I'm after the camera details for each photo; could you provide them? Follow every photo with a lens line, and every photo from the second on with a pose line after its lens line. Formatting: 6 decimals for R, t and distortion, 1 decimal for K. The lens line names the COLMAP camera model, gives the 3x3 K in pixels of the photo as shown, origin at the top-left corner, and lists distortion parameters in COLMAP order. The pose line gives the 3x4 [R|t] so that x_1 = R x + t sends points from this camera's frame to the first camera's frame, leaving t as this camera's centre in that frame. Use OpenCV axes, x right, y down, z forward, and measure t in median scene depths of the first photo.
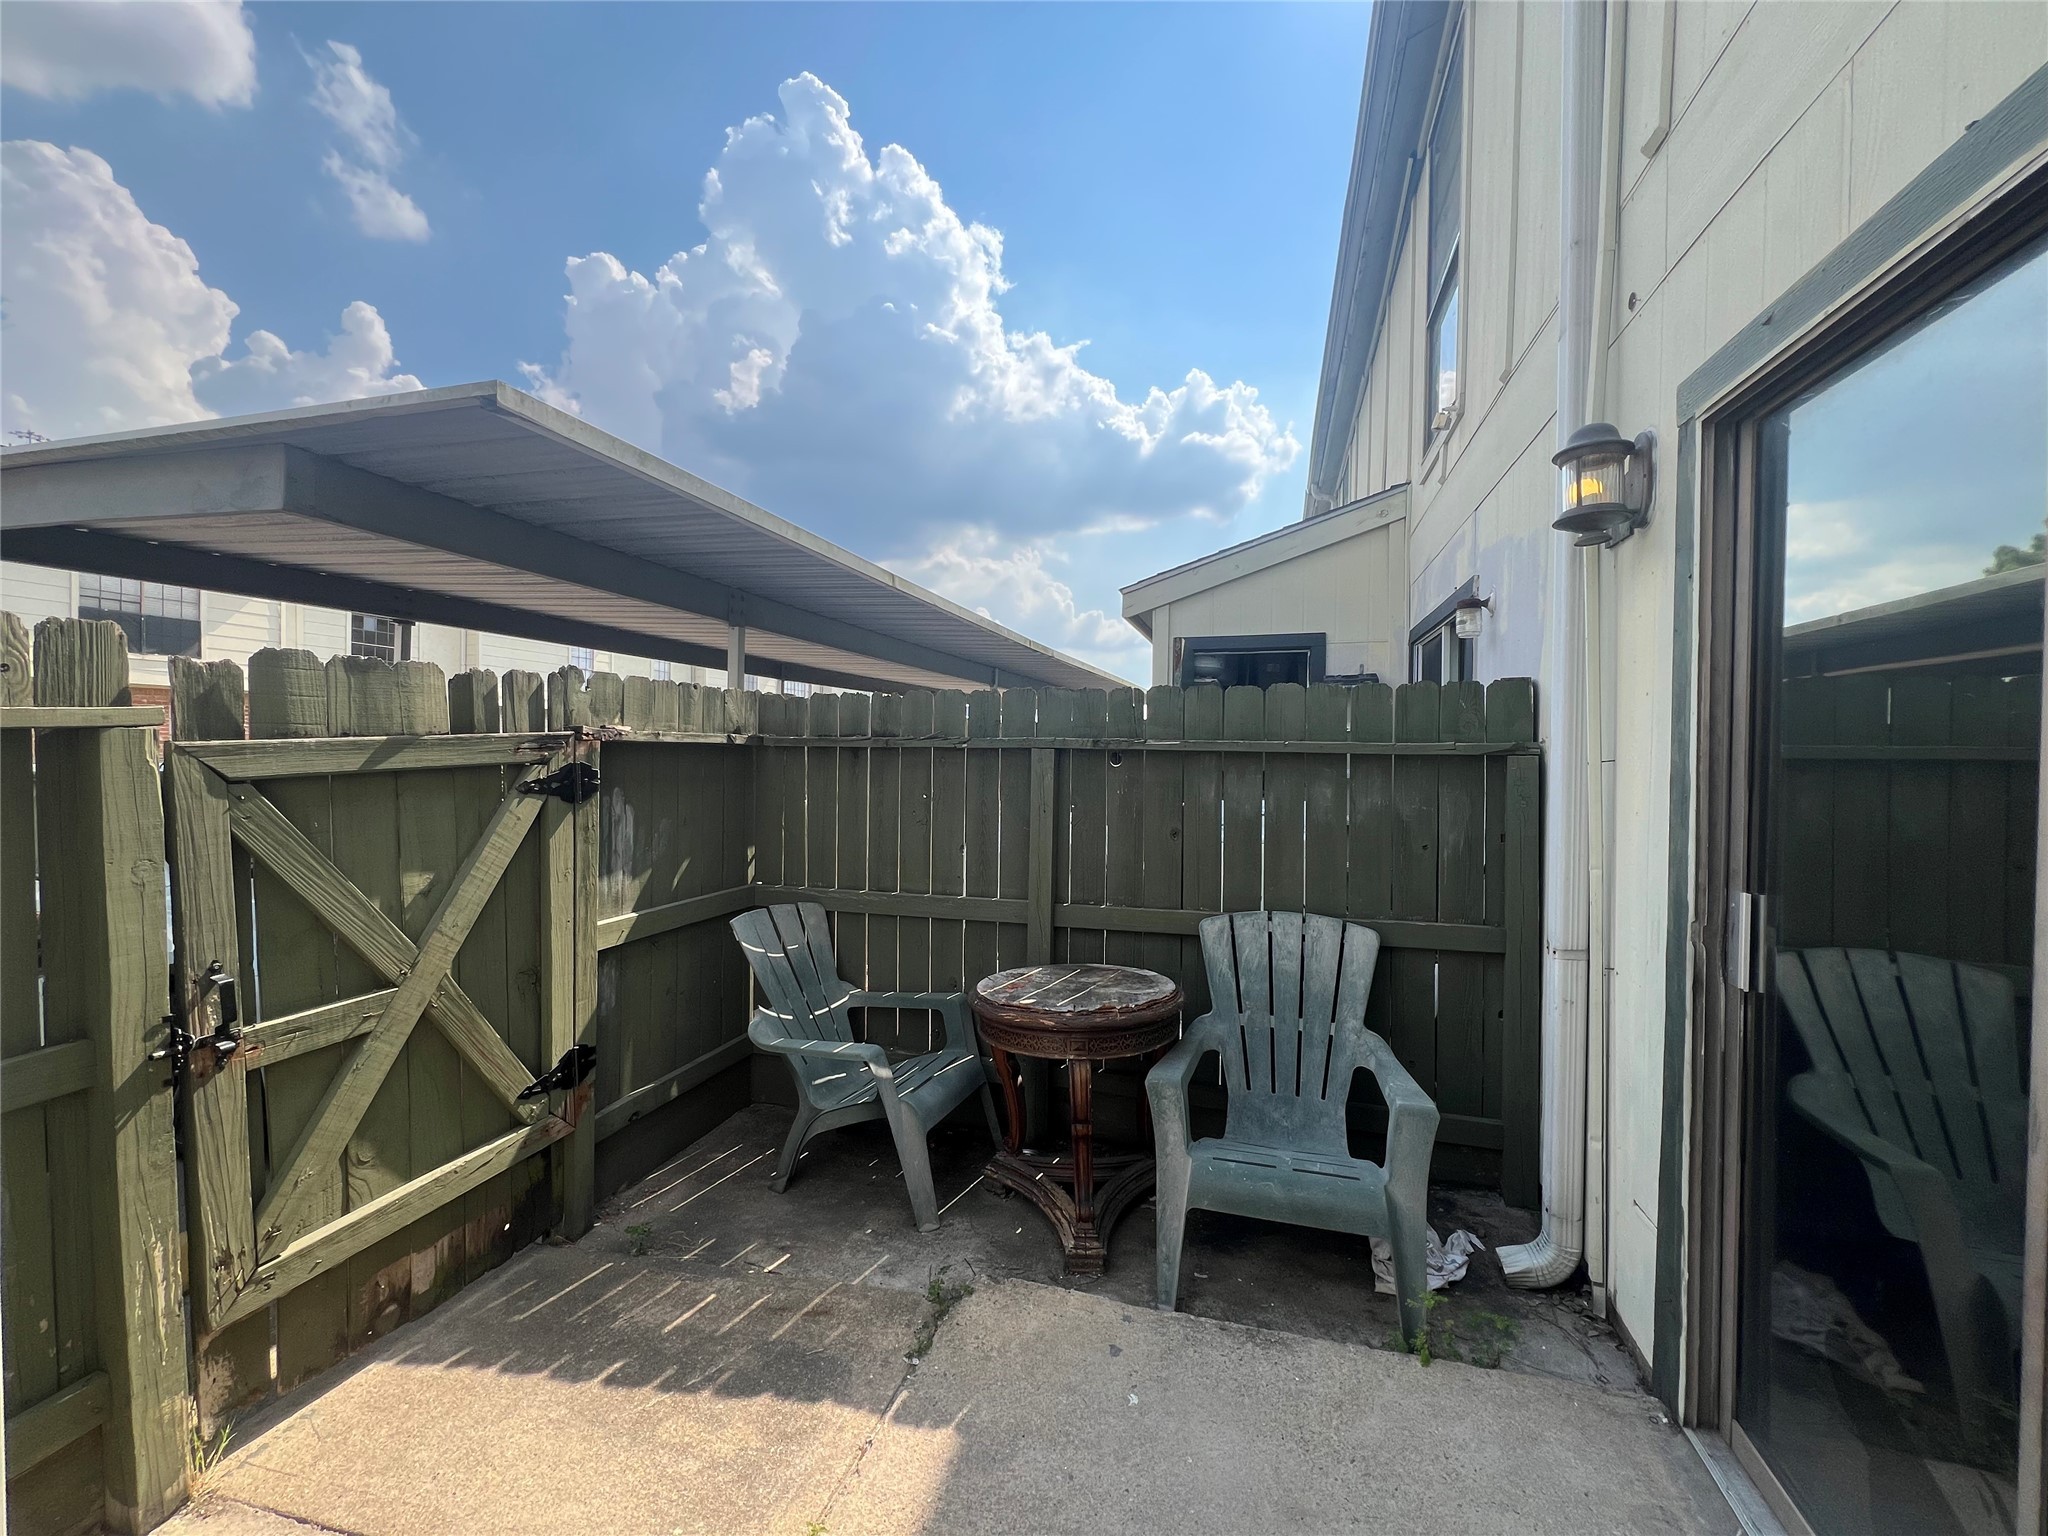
lens RADIAL K [[821.9, 0, 1029.3], [0, 821.9, 764.8], [0, 0, 1]] dist [-0.002721, -0.001031]
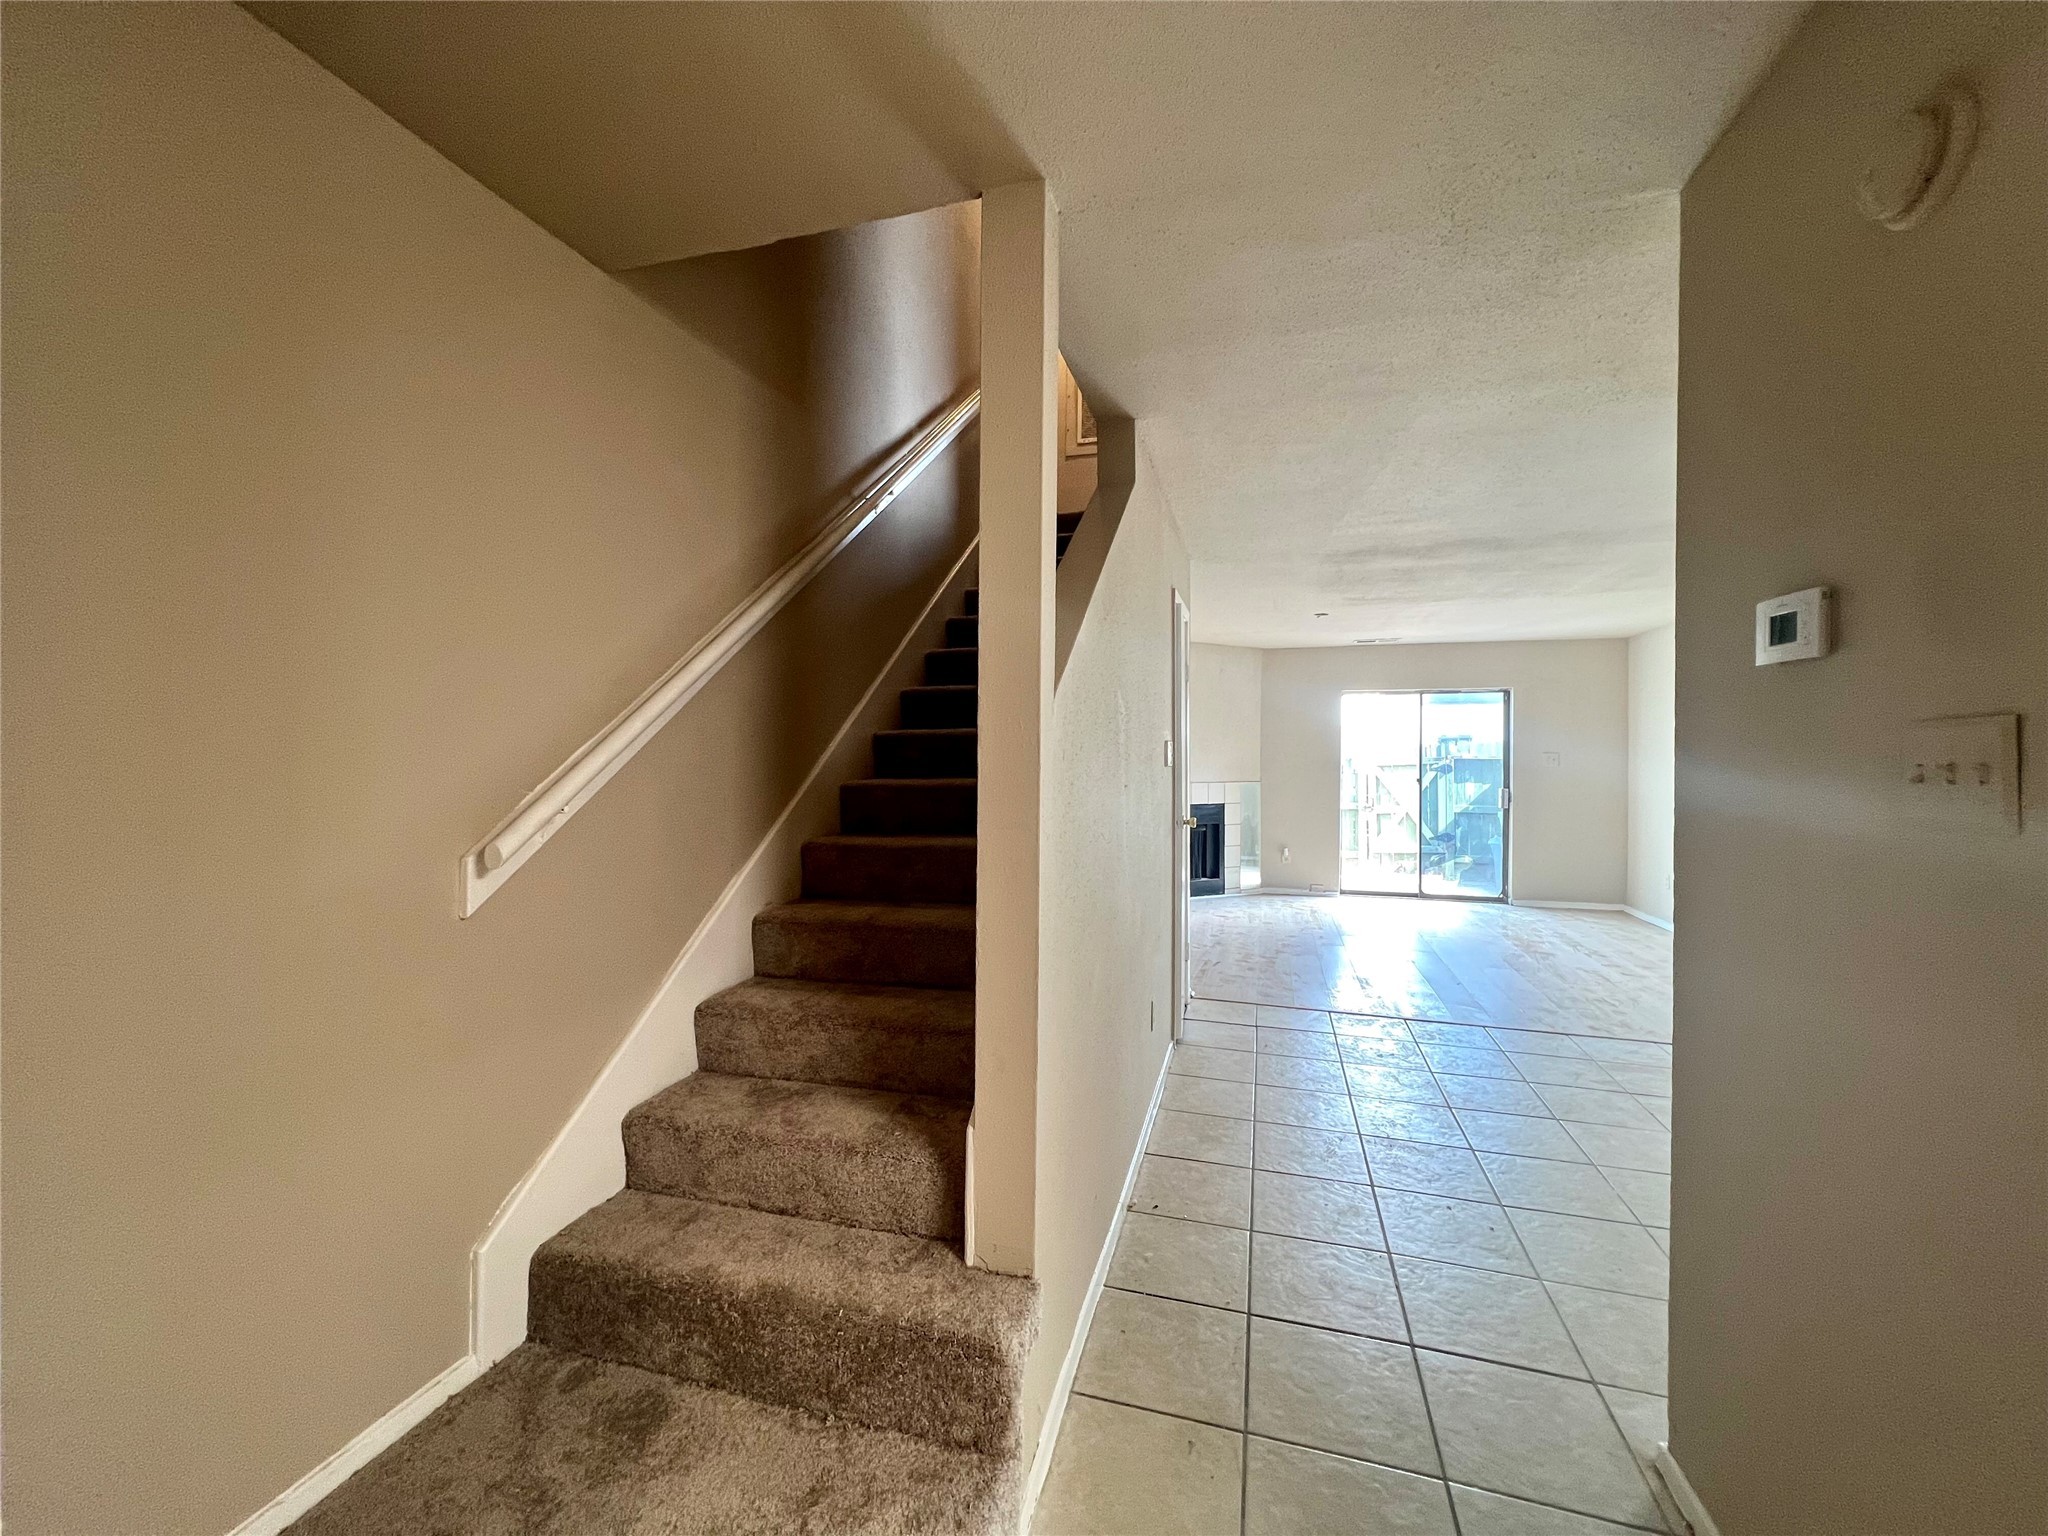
lens RADIAL K [[821.9, 0, 1021.8], [0, 821.9, 762.3], [0, 0, 1]] dist [-0.002721, -0.001031]
pose [[-0.009081, -0.001307, -0.999958, 3.660591], [-0.026970, 0.999636, -0.001061, 0.052861], [0.999595, 0.026959, -0.009113, -1.133152]]
